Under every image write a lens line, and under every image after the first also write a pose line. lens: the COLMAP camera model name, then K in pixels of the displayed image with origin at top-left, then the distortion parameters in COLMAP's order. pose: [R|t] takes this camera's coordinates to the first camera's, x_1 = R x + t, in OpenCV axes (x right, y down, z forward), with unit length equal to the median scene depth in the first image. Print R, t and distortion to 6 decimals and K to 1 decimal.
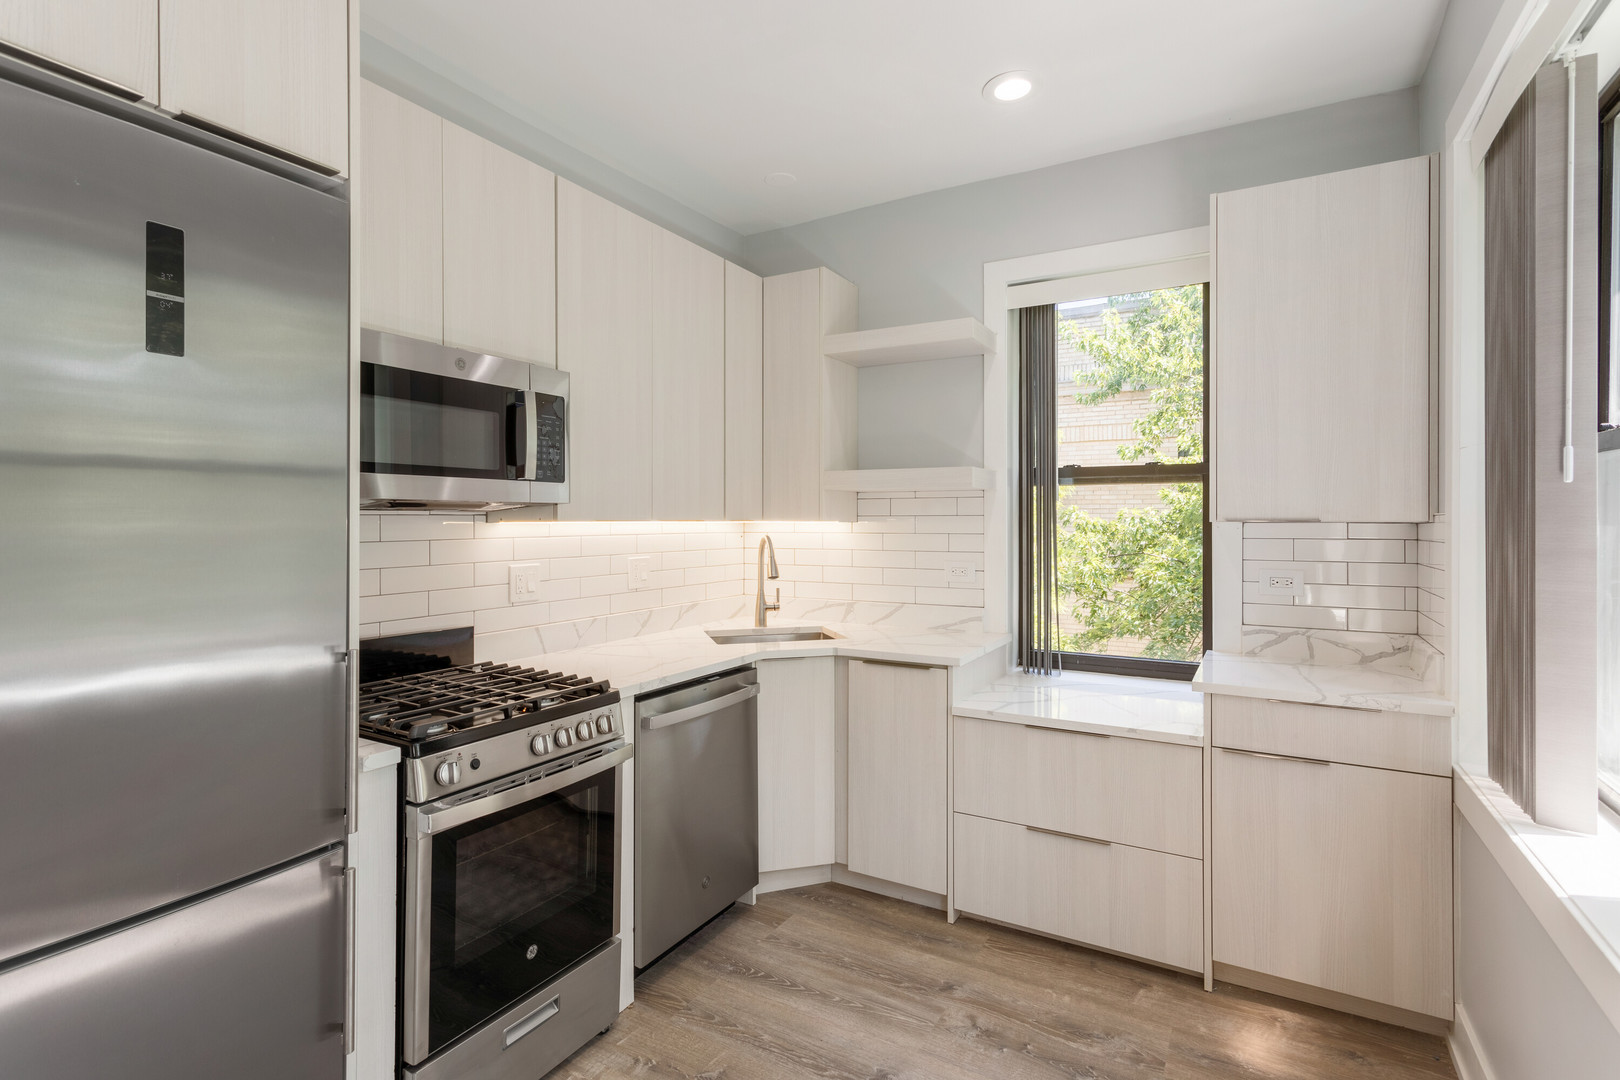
lens RADIAL K [[783.5, 0, 807.4], [0, 783.5, 528.4], [0, 0, 1]] dist [0.000391, 0.000090]
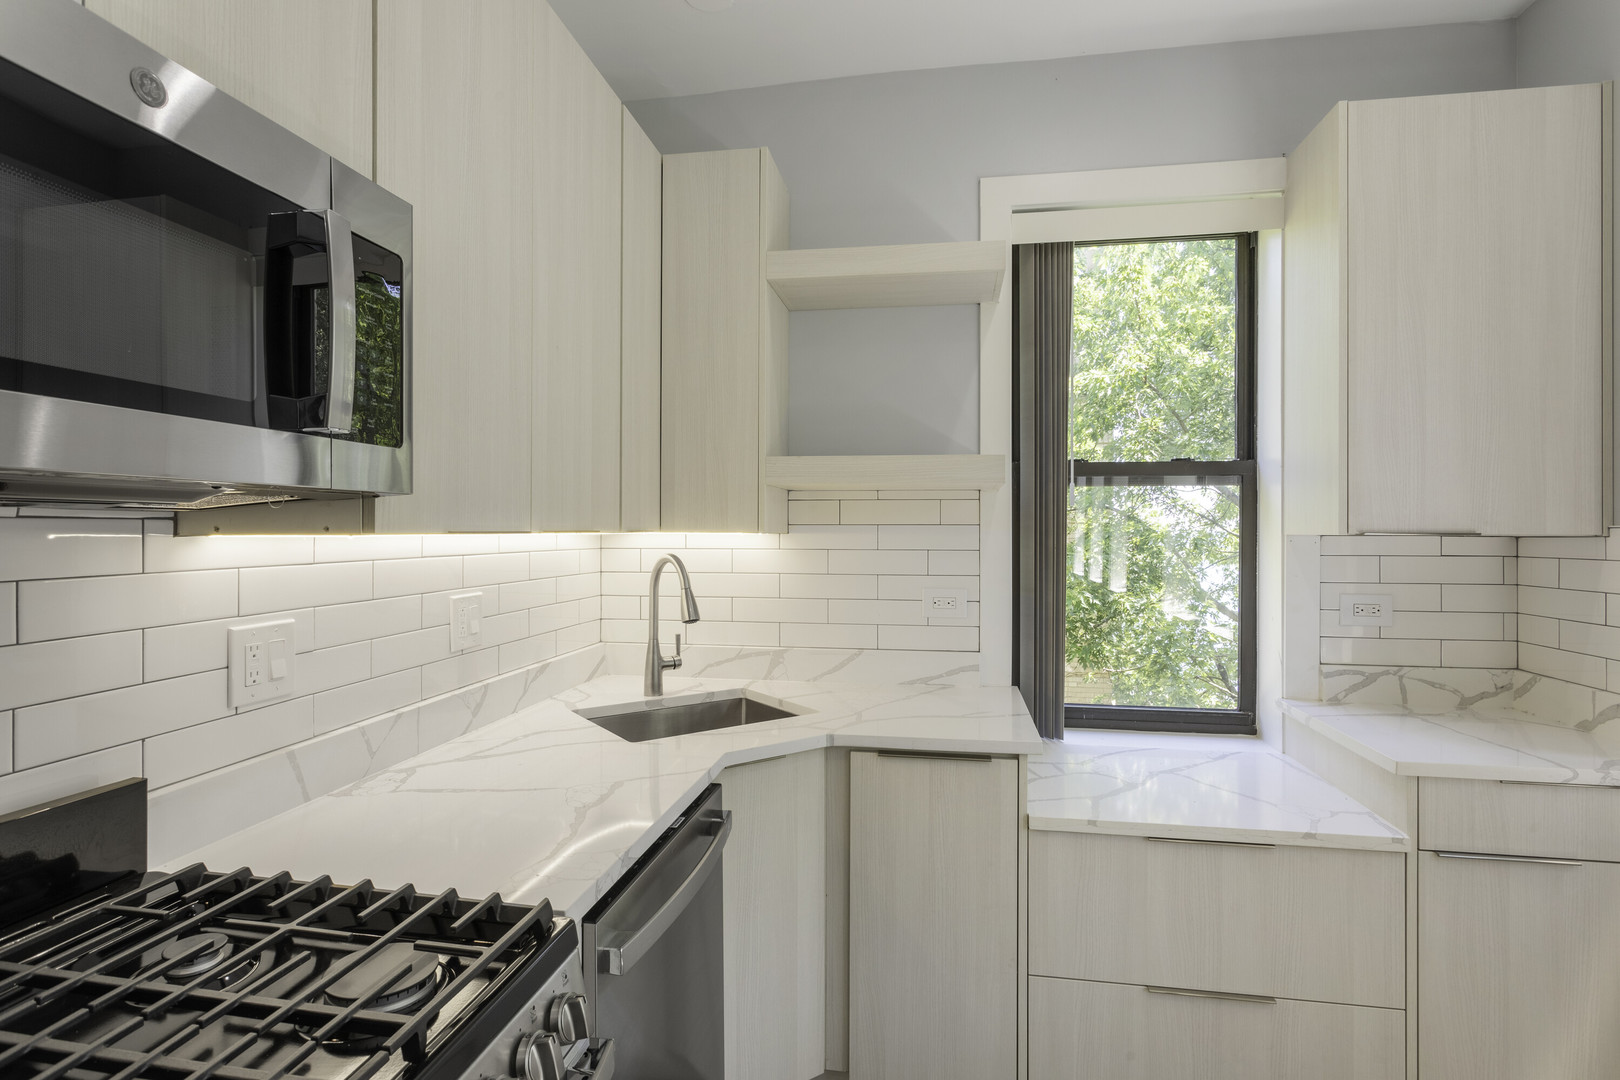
lens RADIAL K [[825.2, 0, 826.4], [0, 825.2, 532.7], [0, 0, 1]] dist [-0.004815, 0.000874]
pose [[0.937814, 0.001225, 0.347135, -0.197653], [0.000616, 0.999986, -0.005193, -0.005994], [-0.347137, 0.005084, 0.937801, 0.379493]]
